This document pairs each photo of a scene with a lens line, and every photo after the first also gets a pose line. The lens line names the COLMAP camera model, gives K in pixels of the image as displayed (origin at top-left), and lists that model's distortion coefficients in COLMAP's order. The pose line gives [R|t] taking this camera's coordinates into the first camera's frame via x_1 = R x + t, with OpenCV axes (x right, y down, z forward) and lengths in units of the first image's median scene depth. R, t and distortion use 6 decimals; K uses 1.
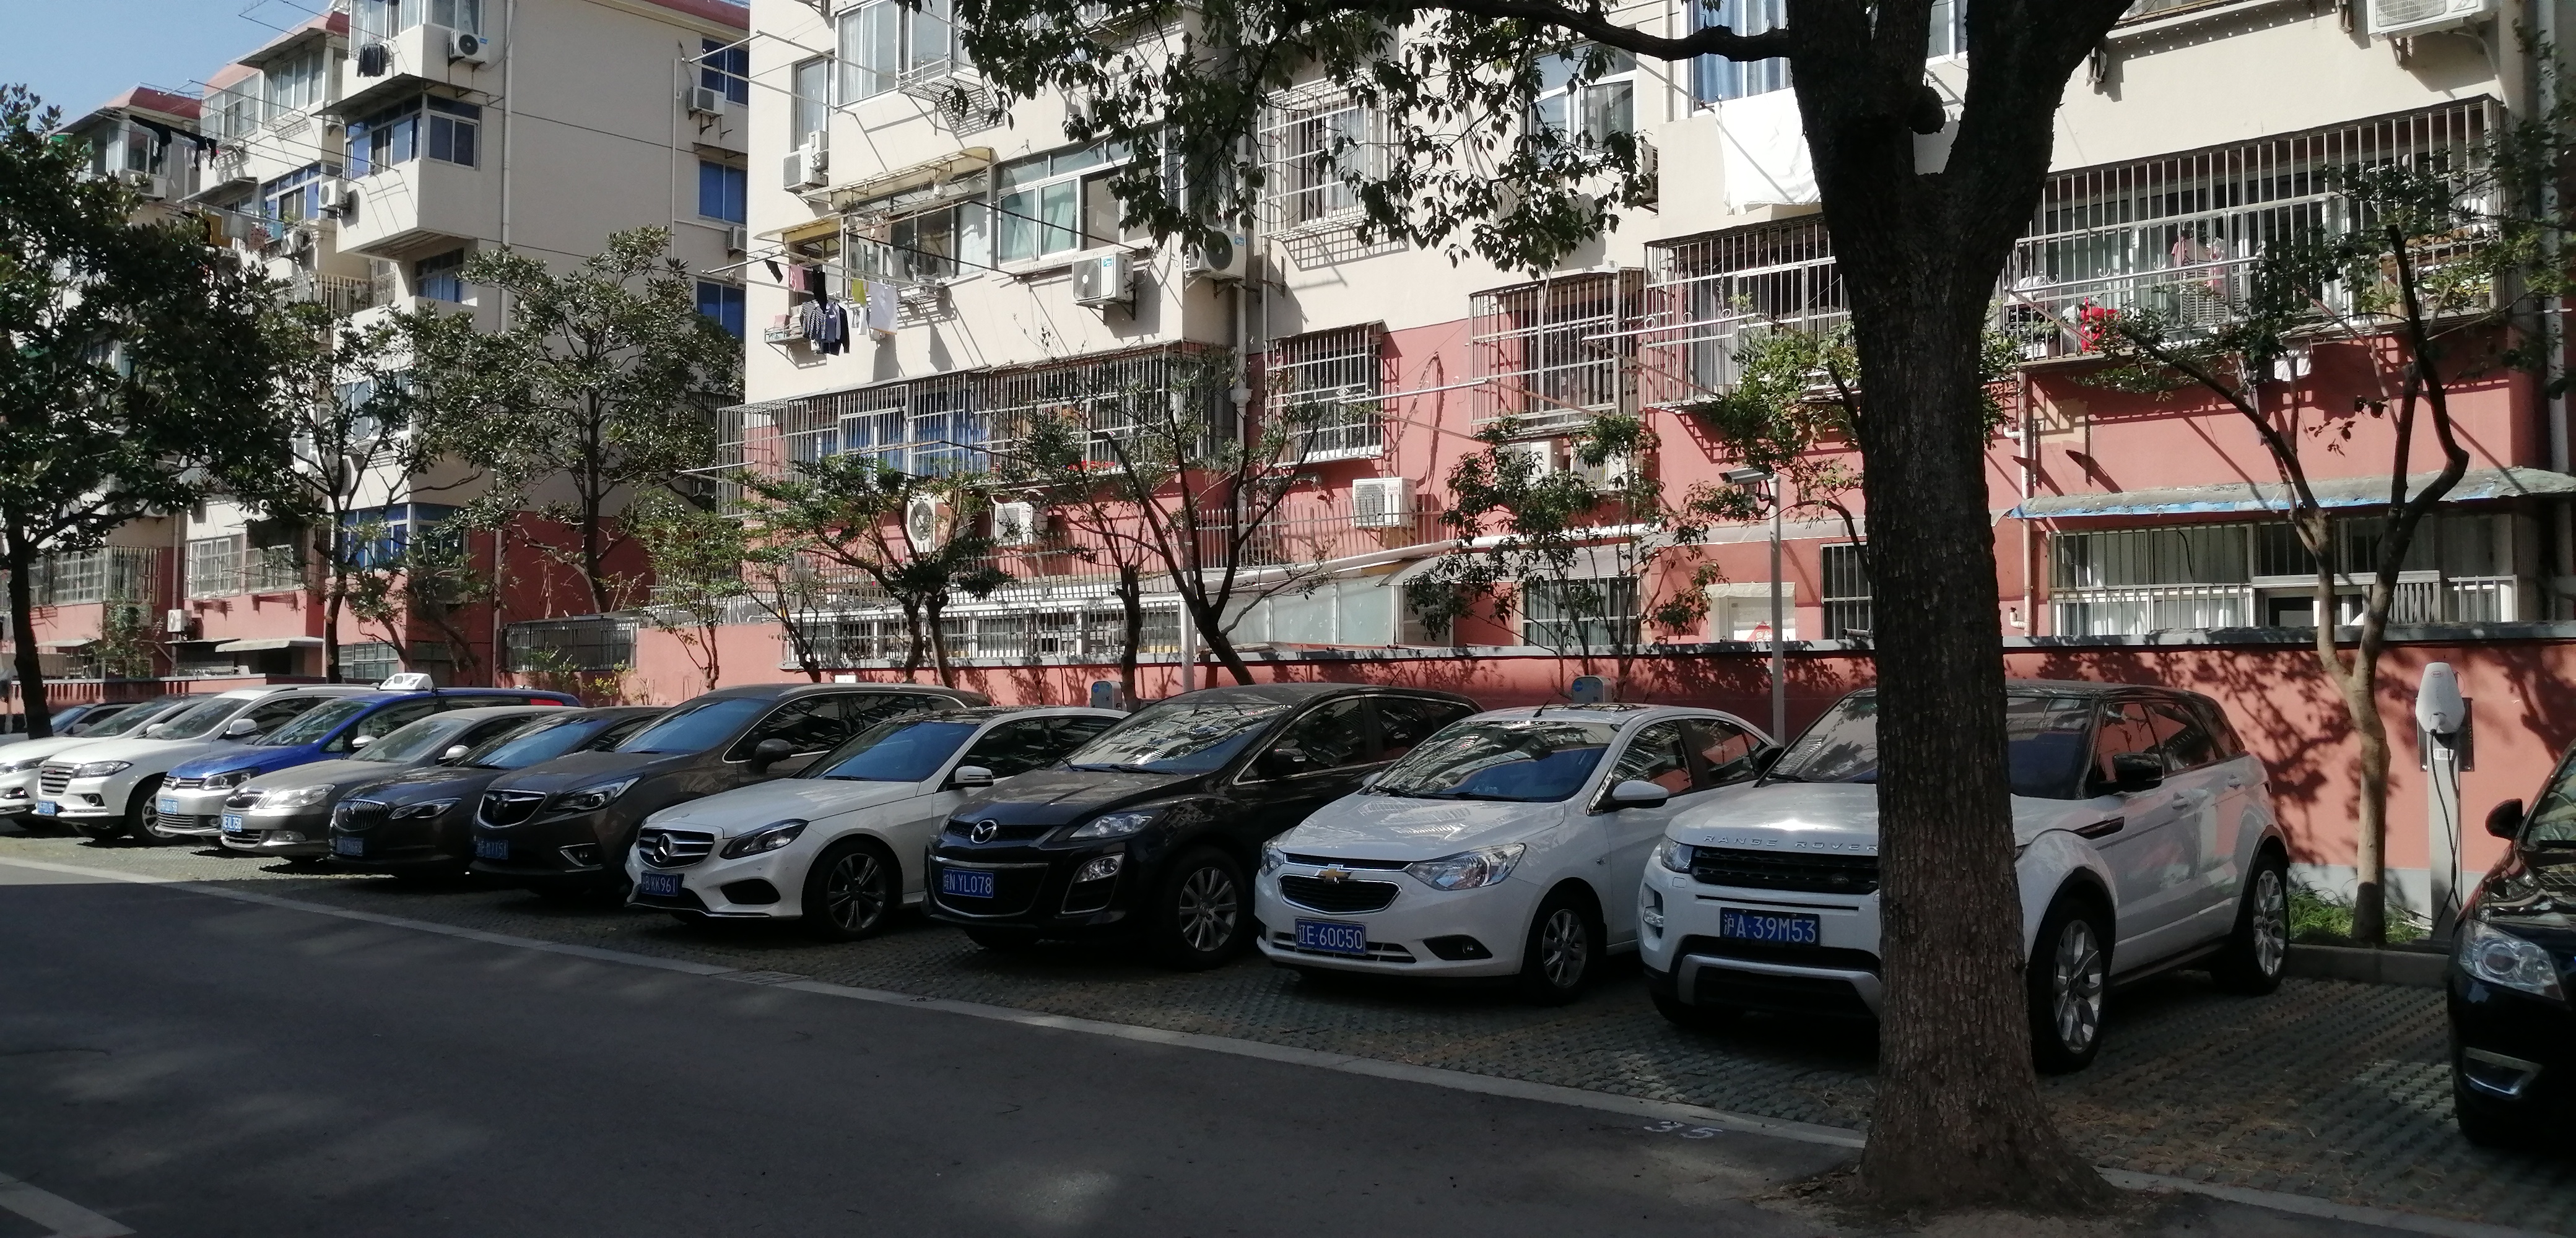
lens RADIAL K [[2204.3, 0, 1288.0], [0, 2204.3, 619.0], [0, 0, 1]] dist [-0.002039, -0.014922]
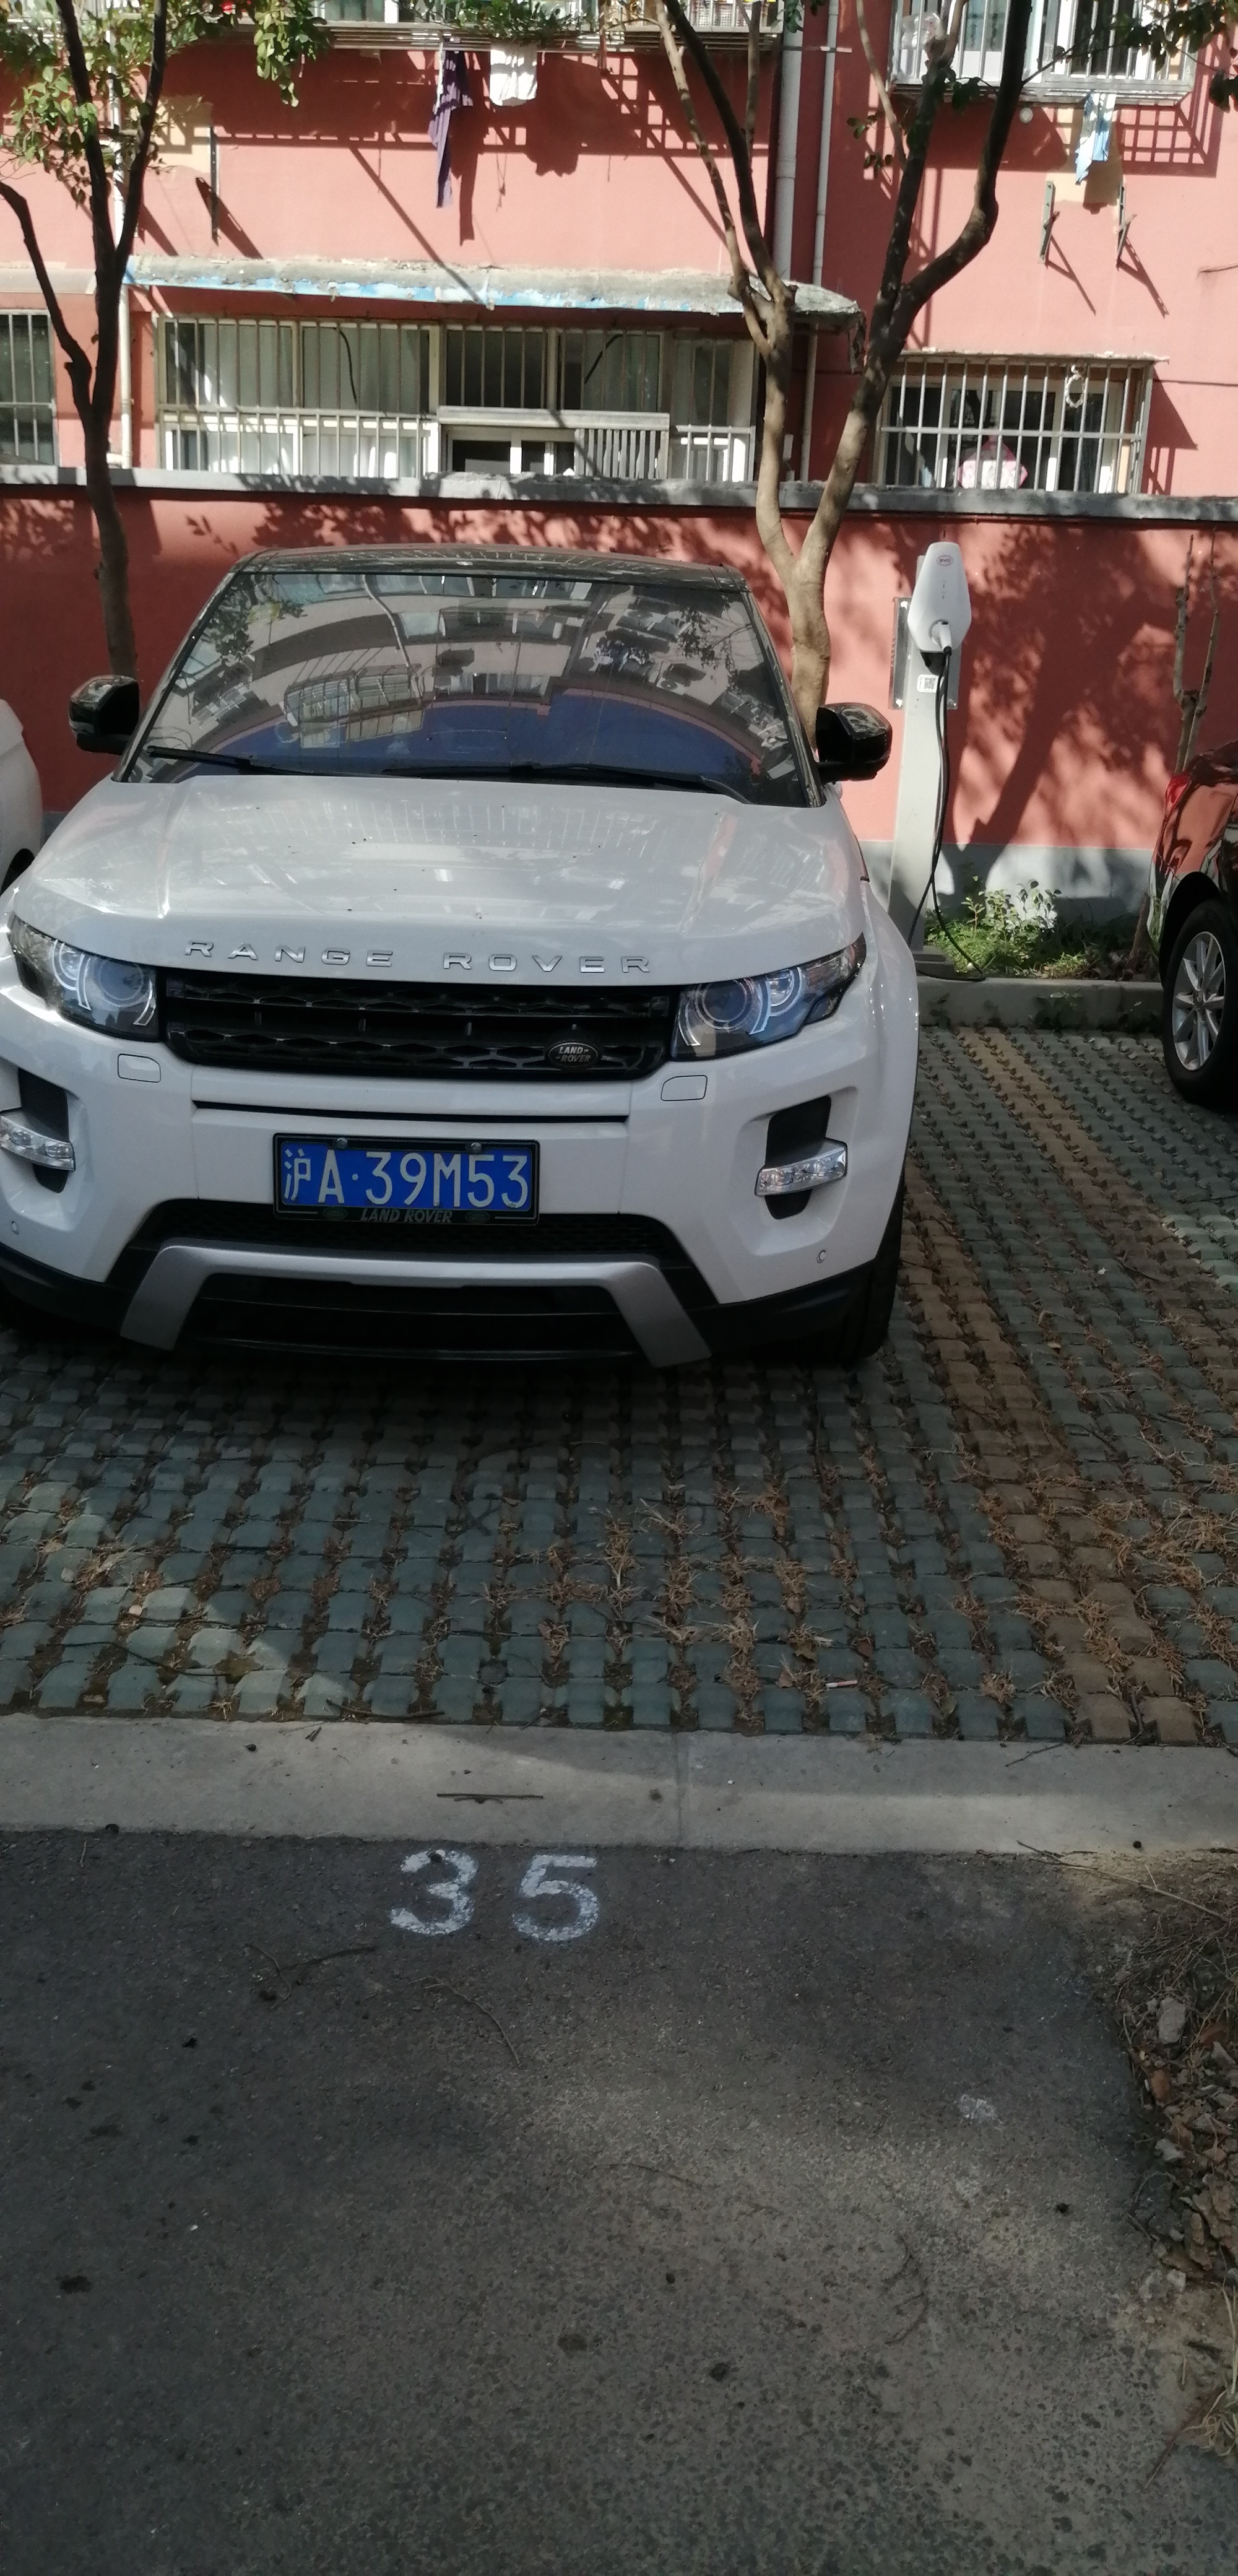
lens RADIAL K [[2204.3, 0, 619.0], [0, 2204.3, 1288.0], [0, 0, 1]] dist [-0.002039, -0.014922]
pose [[0.777061, -0.166750, 0.606935, 0.001159], [-0.052959, 0.943529, 0.327030, 0.014519], [-0.627193, -0.286266, 0.724349, 0.377839]]
